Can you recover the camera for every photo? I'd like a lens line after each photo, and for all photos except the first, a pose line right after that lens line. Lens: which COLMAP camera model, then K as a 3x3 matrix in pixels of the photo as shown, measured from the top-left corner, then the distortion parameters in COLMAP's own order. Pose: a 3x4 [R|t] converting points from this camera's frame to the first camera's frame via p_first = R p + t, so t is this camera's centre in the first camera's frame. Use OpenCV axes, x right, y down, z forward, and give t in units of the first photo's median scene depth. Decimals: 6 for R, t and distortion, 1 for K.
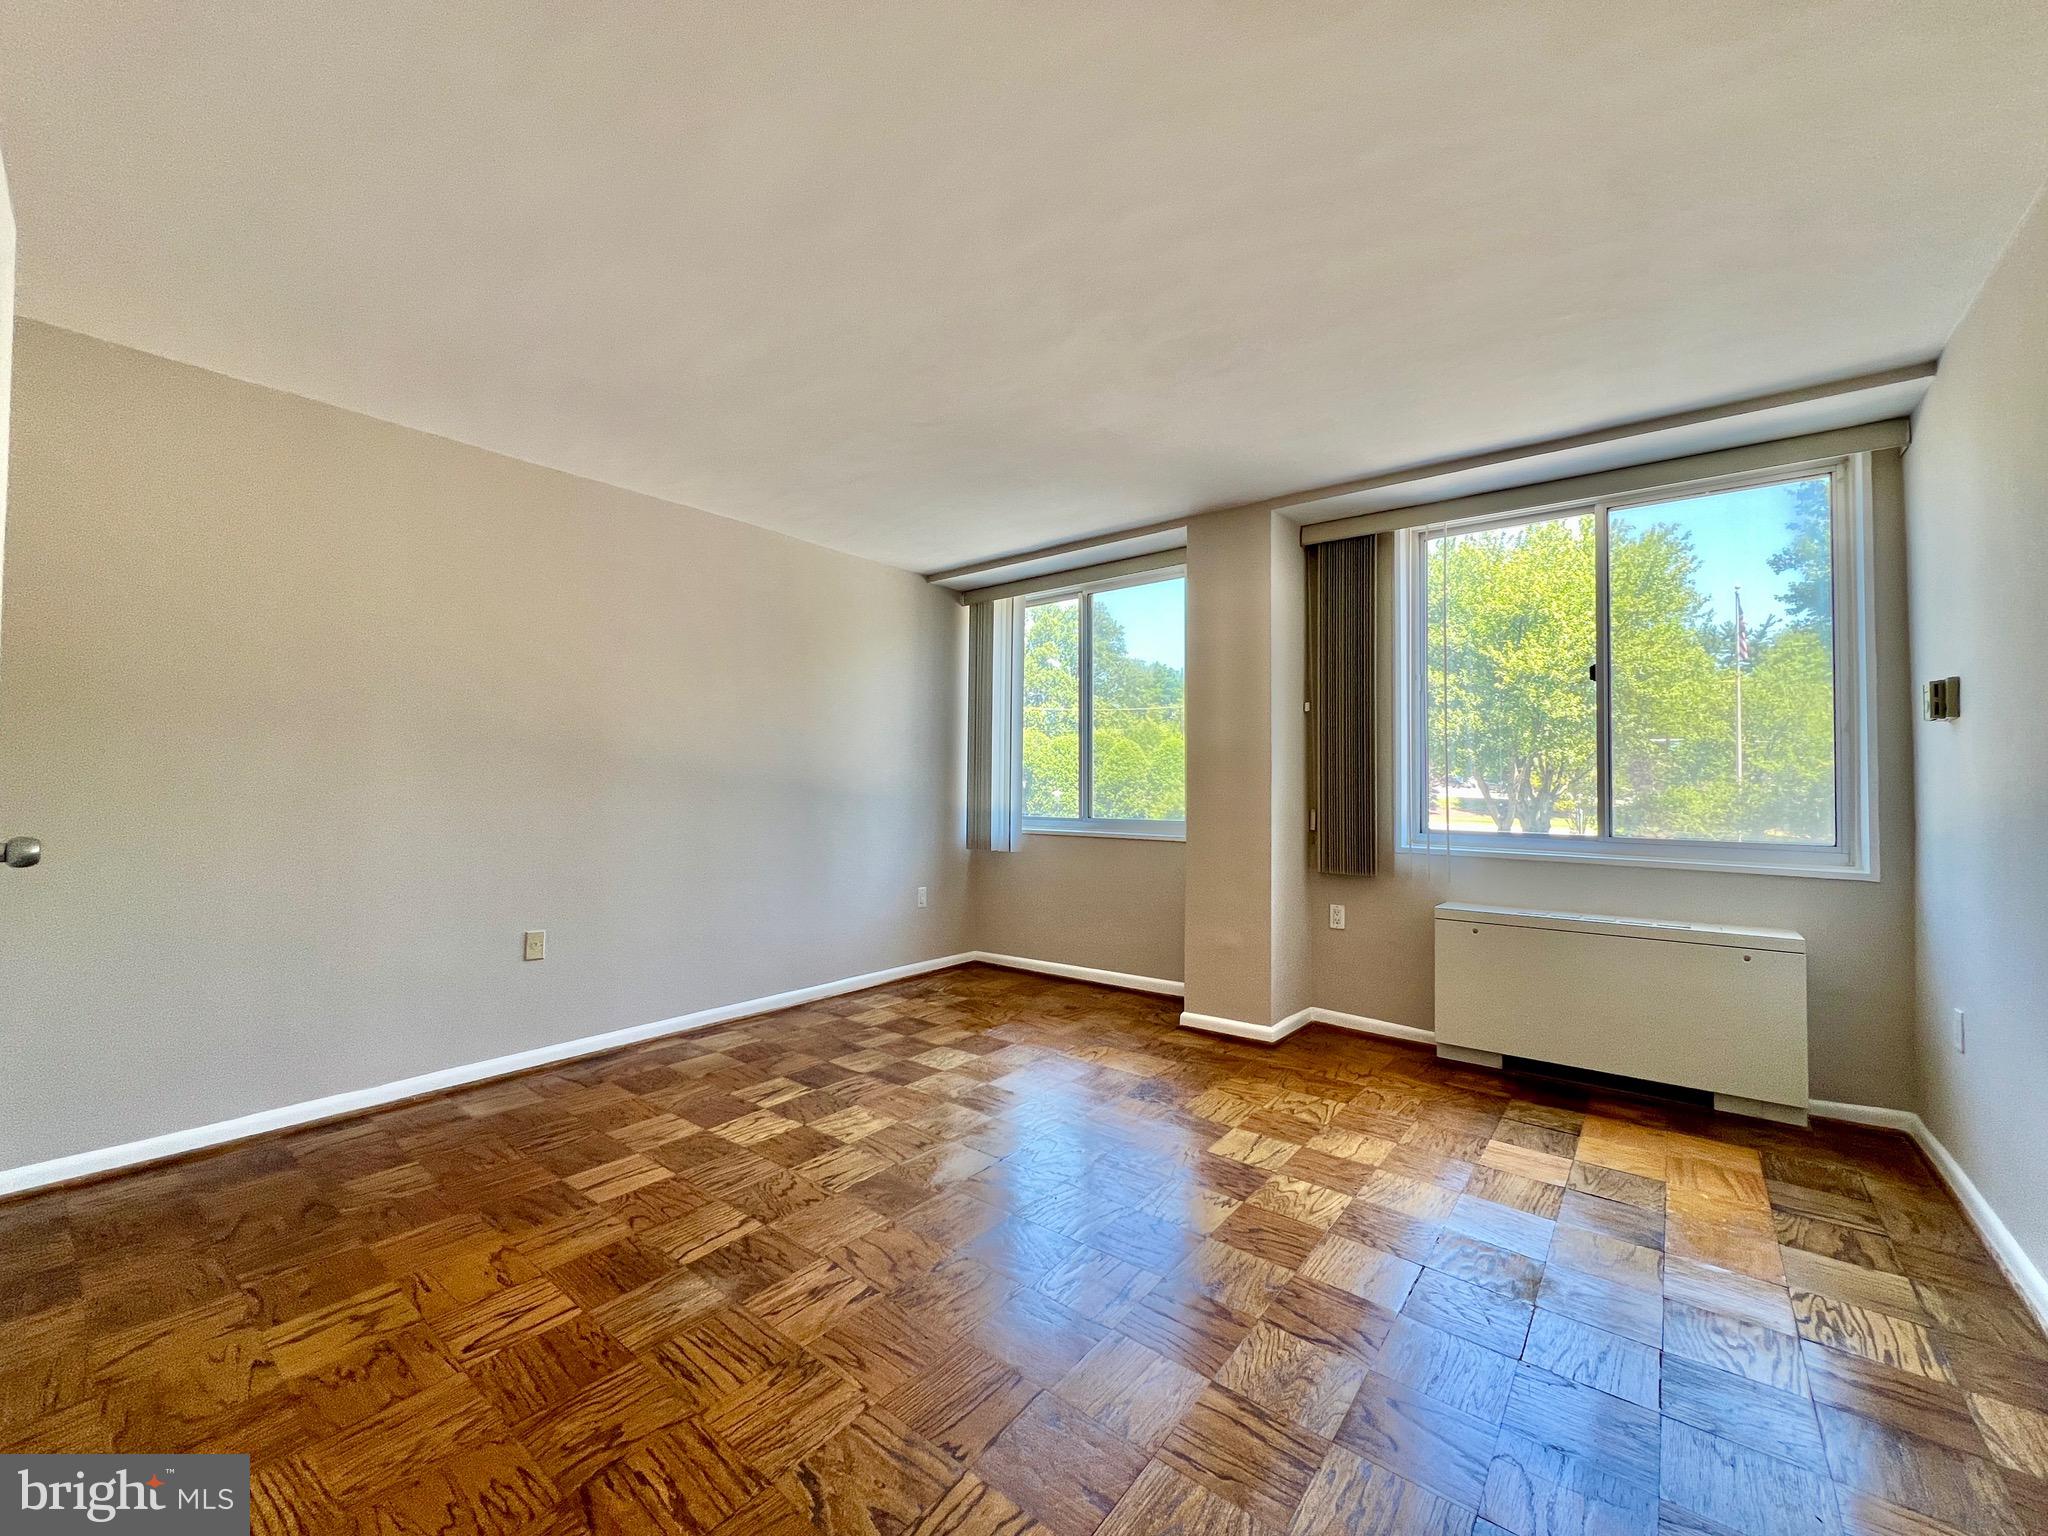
lens RADIAL K [[818.1, 0, 1018.9], [0, 818.1, 762.2], [0, 0, 1]] dist [-0.002872, 0.000383]
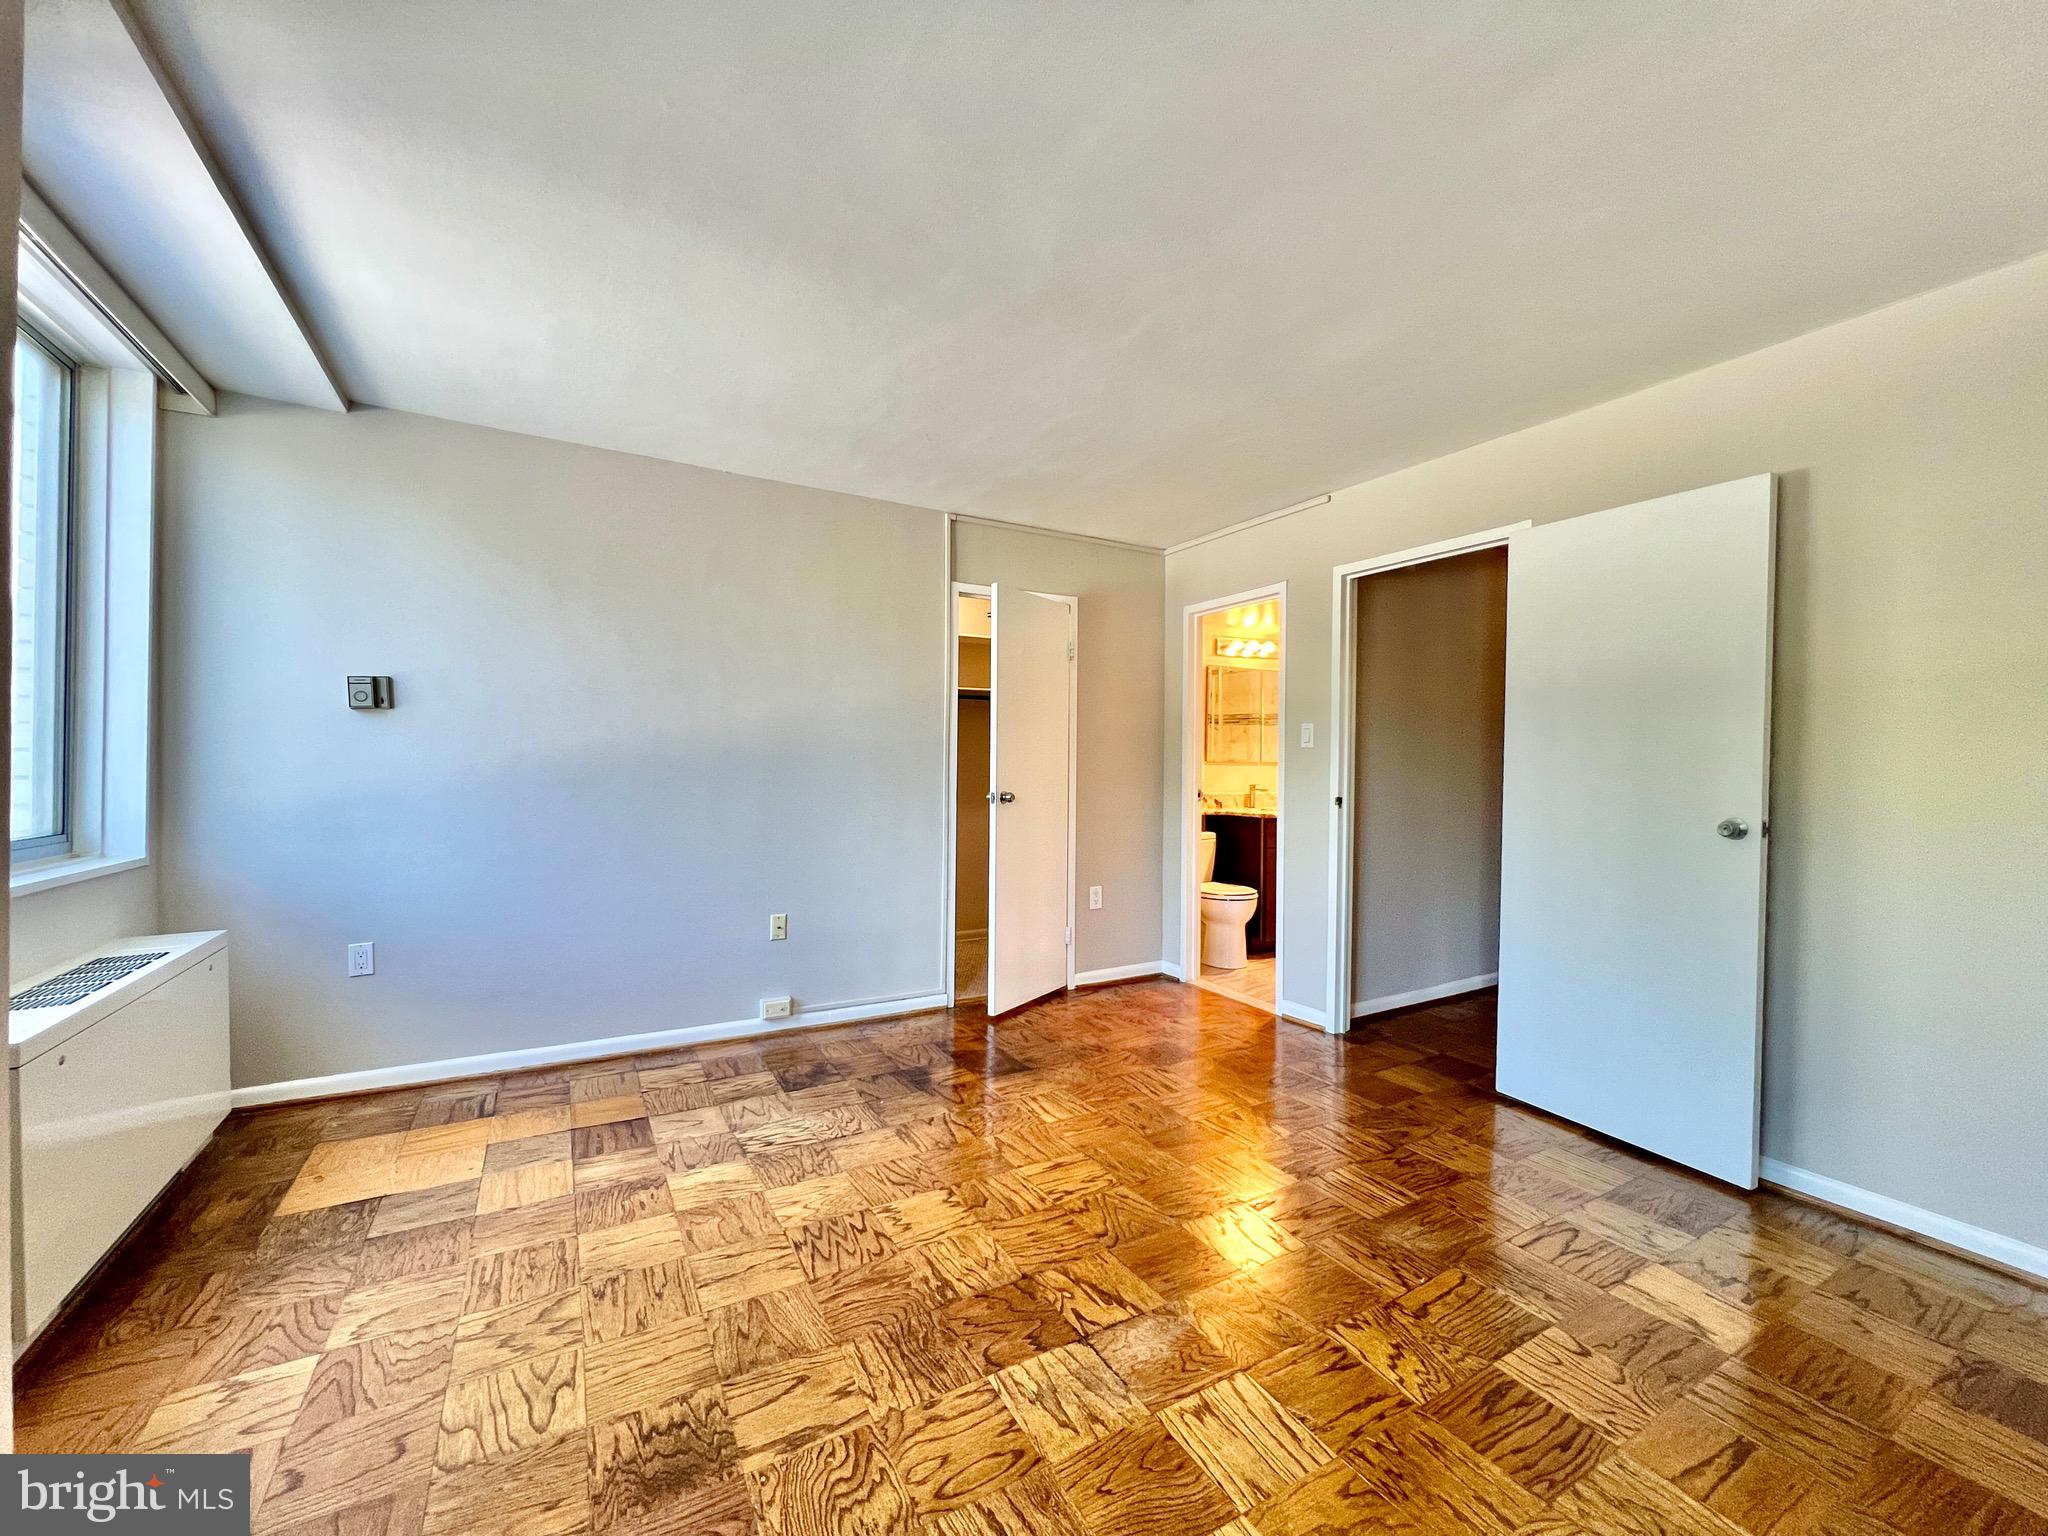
lens RADIAL K [[818.1, 0, 1018.9], [0, 818.1, 762.2], [0, 0, 1]] dist [-0.002872, 0.000383]
pose [[-0.928406, -0.019266, 0.371067, -0.160108], [-0.030758, 0.999212, -0.025079, 0.020734], [-0.370292, -0.034697, -0.928267, 1.251506]]
